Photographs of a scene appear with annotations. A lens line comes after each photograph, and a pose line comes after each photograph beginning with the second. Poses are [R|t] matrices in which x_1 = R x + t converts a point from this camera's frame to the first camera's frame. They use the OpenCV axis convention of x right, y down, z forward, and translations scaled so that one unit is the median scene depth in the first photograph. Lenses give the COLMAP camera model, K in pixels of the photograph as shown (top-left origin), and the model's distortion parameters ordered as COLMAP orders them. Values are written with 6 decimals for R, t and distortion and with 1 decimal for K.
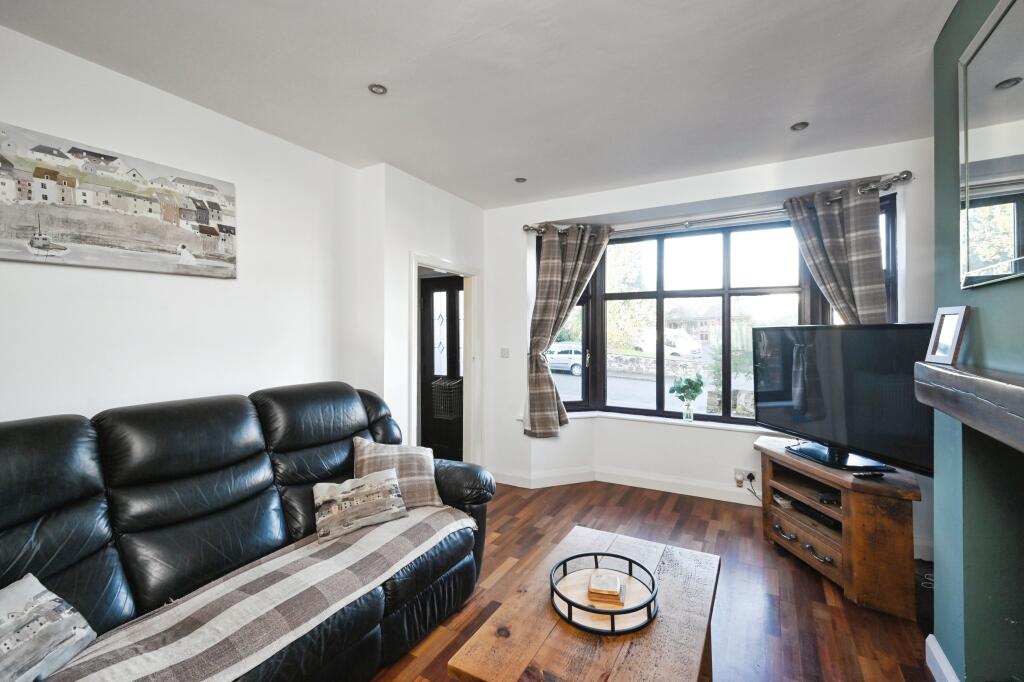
lens RADIAL K [[429.4, 0, 516.5], [0, 429.4, 326.2], [0, 0, 1]] dist [-0.001117, 0.000258]
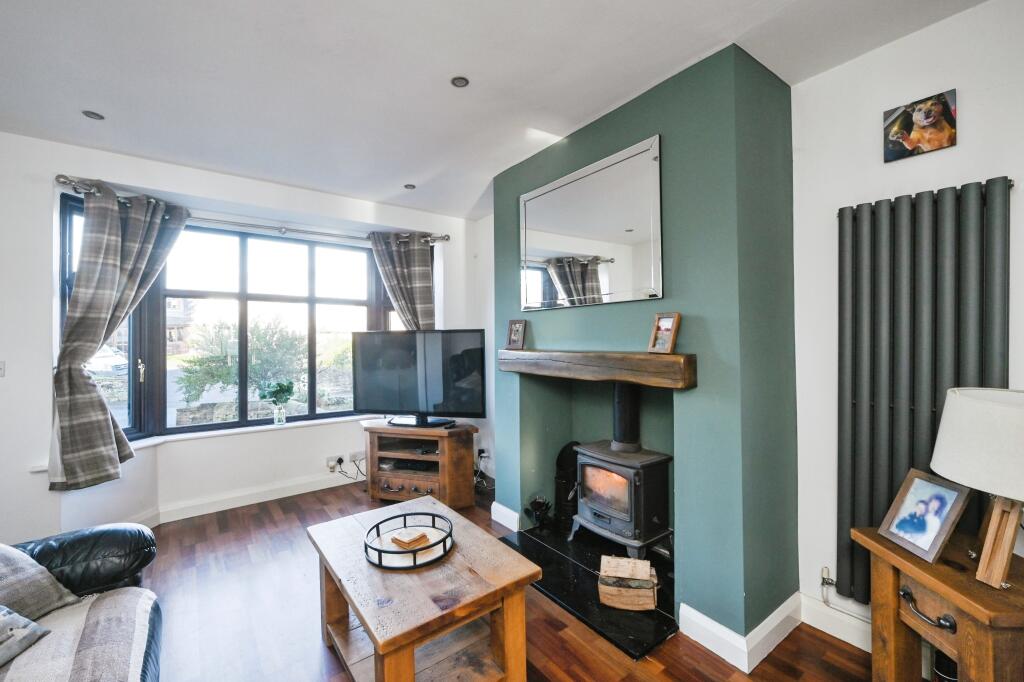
lens RADIAL K [[429.4, 0, 516.5], [0, 429.4, 326.2], [0, 0, 1]] dist [-0.001117, 0.000258]
pose [[0.402478, 0.027875, 0.915005, -0.304861], [-0.006696, 0.999599, -0.027507, 0.013927], [-0.915405, 0.004944, 0.402504, 0.084414]]
